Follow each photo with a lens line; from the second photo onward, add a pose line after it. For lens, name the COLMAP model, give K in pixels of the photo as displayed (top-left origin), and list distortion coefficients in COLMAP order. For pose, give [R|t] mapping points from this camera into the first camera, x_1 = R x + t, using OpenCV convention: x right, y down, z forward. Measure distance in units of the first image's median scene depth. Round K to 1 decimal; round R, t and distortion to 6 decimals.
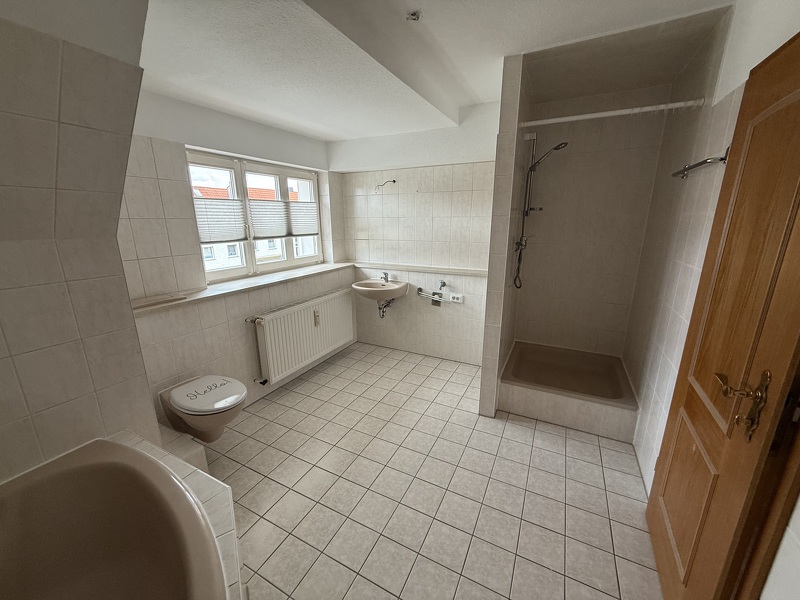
lens RADIAL K [[319.2, 0, 395.2], [0, 319.2, 301.7], [0, 0, 1]] dist [-0.000154, -0.000705]
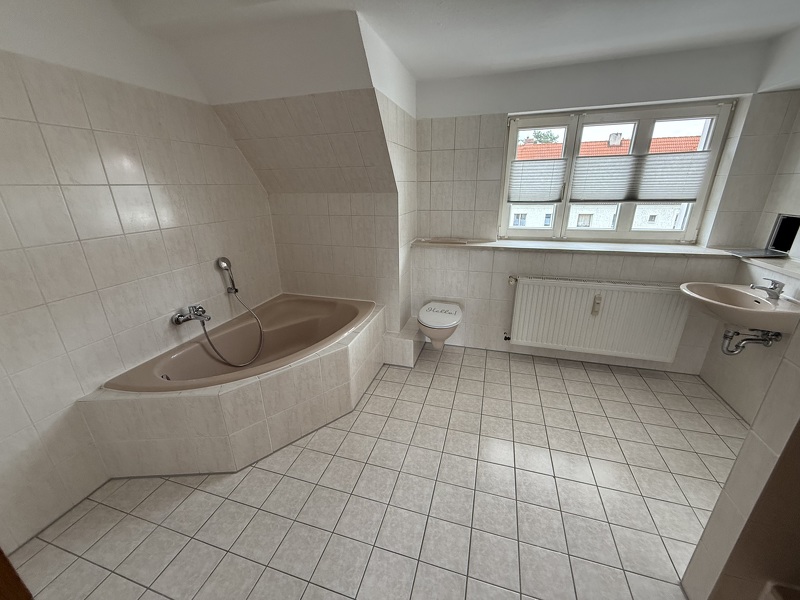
lens RADIAL K [[319.2, 0, 394.6], [0, 319.2, 299.7], [0, 0, 1]] dist [-0.000154, -0.000705]
pose [[0.174337, 0.338318, -0.924742, 0.417281], [-0.232069, 0.926786, 0.295315, -0.084418], [0.956949, 0.163119, 0.240086, 0.325120]]
